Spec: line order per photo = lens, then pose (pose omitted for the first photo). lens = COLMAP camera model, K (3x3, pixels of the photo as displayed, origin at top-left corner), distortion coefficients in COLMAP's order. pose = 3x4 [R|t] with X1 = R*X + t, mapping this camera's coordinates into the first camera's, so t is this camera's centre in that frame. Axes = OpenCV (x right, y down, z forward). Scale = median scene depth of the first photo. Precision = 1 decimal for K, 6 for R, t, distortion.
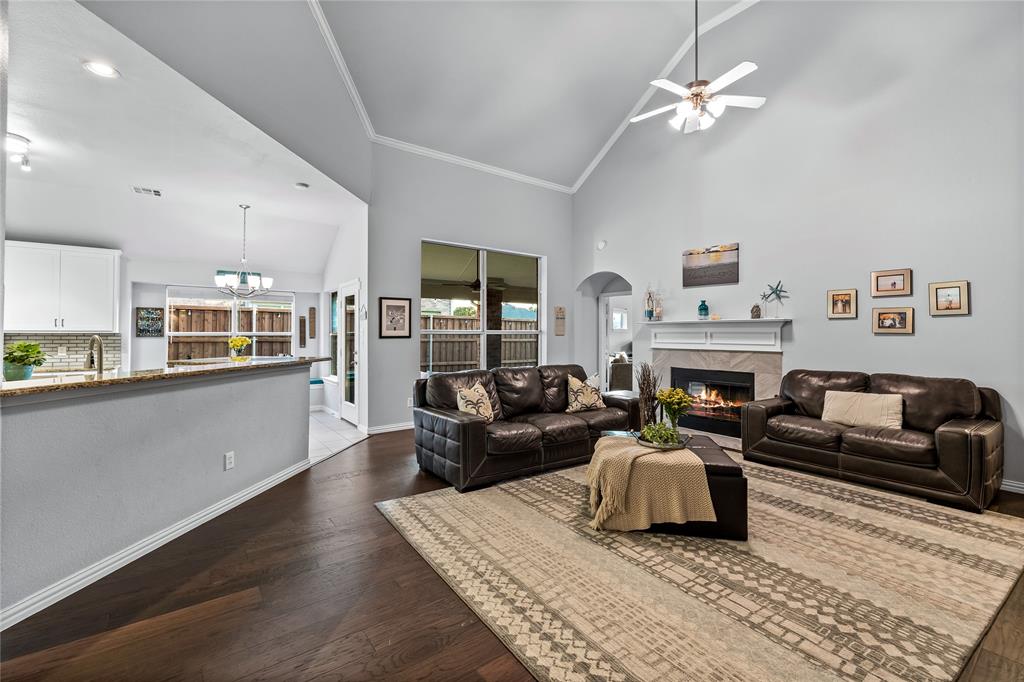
lens RADIAL K [[434.3, 0, 504.7], [0, 434.3, 329.9], [0, 0, 1]] dist [-0.000283, 0.000616]
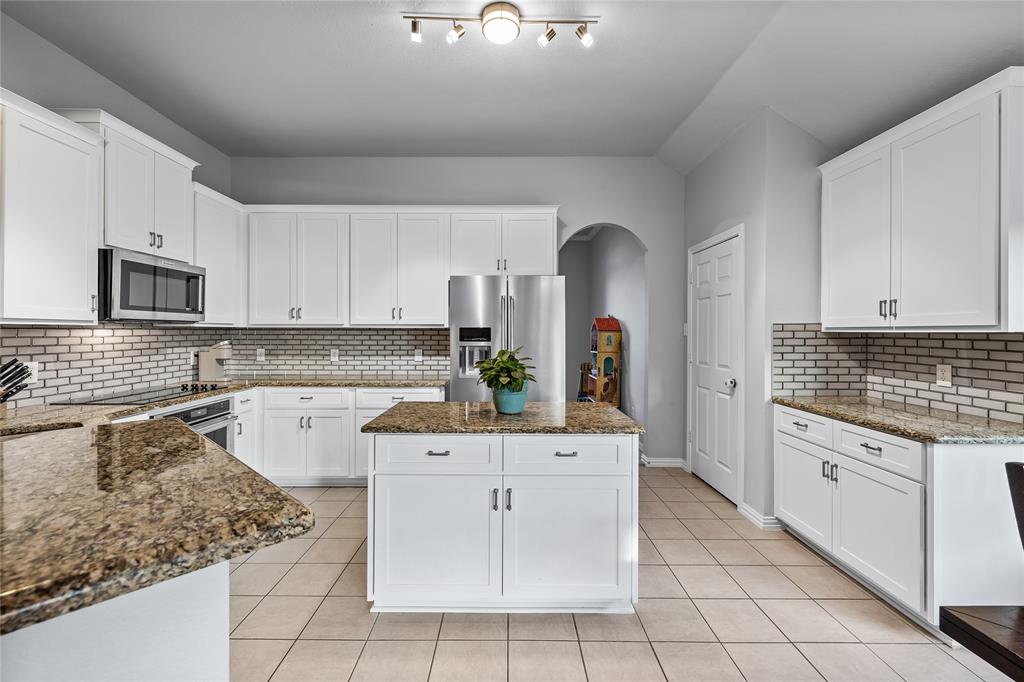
lens RADIAL K [[434.3, 0, 503.7], [0, 434.3, 328.6], [0, 0, 1]] dist [-0.000283, 0.000616]
pose [[-0.592289, -0.008324, -0.805683, -0.421220], [0.004995, 0.999889, -0.014002, 0.007453], [0.805710, -0.012318, -0.592181, 0.894469]]
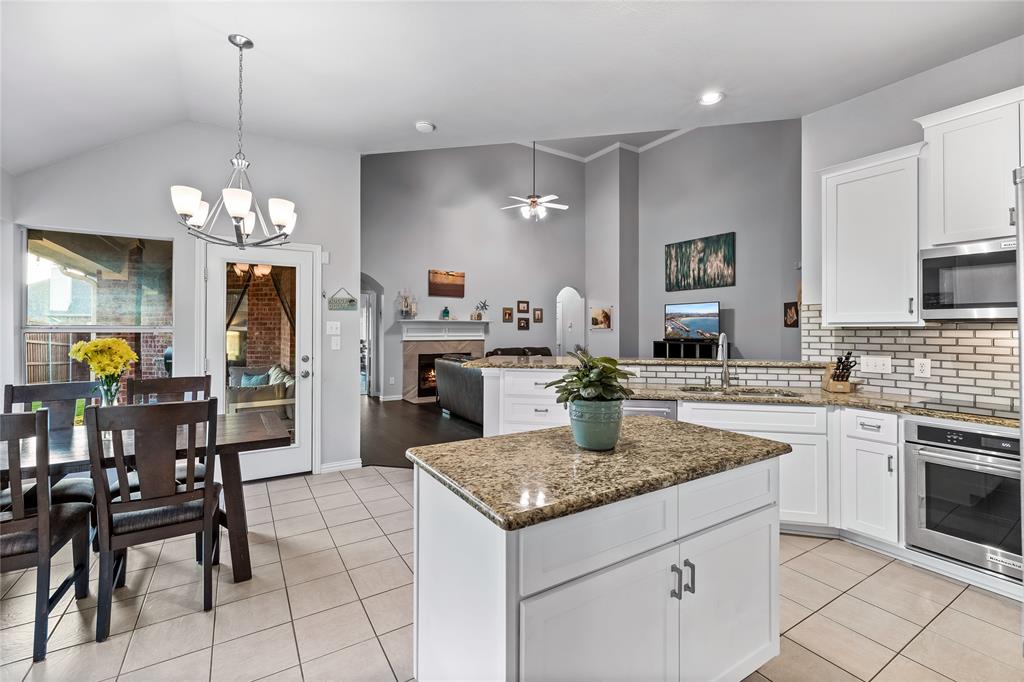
lens RADIAL K [[434.3, 0, 504.2], [0, 434.3, 327.9], [0, 0, 1]] dist [-0.000283, 0.000616]
pose [[0.077698, 0.001953, 0.996975, -1.021936], [-0.012673, 0.999919, -0.000971, 0.003552], [-0.996896, -0.012559, 0.077717, 0.701146]]
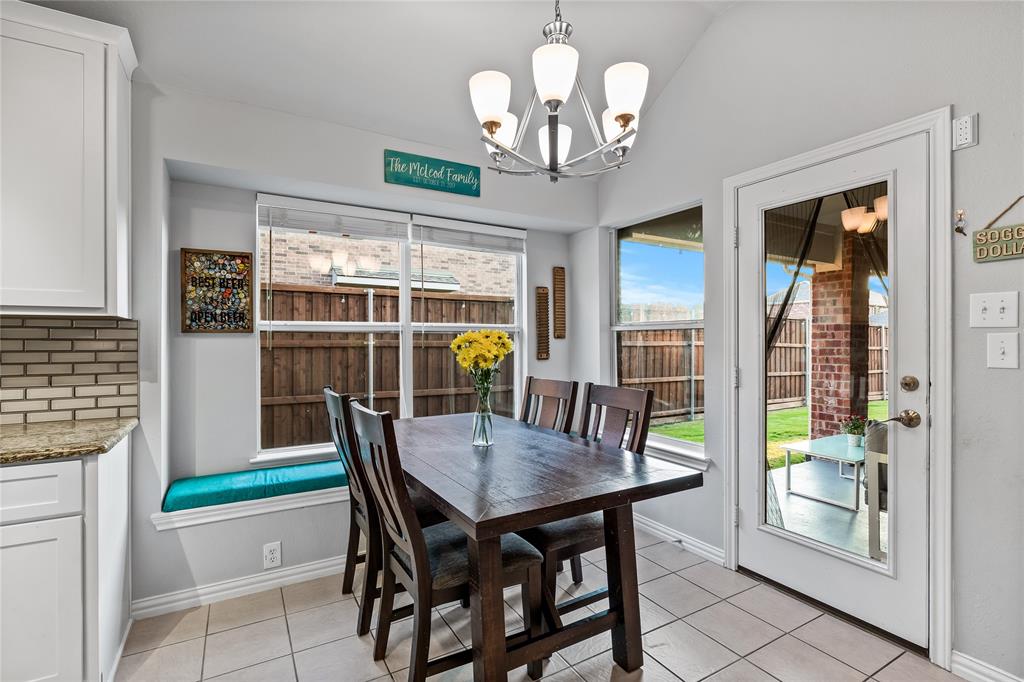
lens RADIAL K [[474.6, 0, 511.5], [0, 474.6, 341.4], [0, 0, 1]] dist [-0.013186, 0.003243]
pose [[0.994846, -0.001730, -0.101378, -0.603039], [0.003388, 0.999863, 0.016180, 0.020234], [0.101337, -0.016440, 0.994716, 0.716680]]
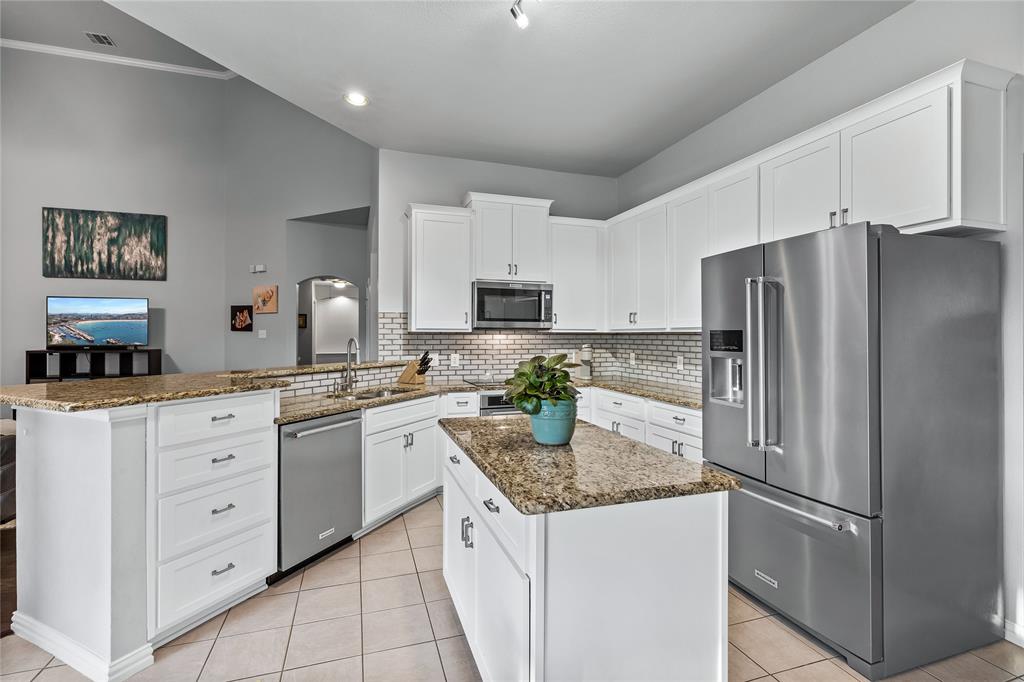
lens RADIAL K [[464.2, 0, 503.5], [0, 464.2, 335.0], [0, 0, 1]] dist [-0.004918, 0.000077]
pose [[-0.952130, -0.004504, 0.305660, -0.806688], [-0.008160, 0.999910, -0.010684, 0.007948], [-0.305584, -0.012666, -0.952081, 0.979341]]
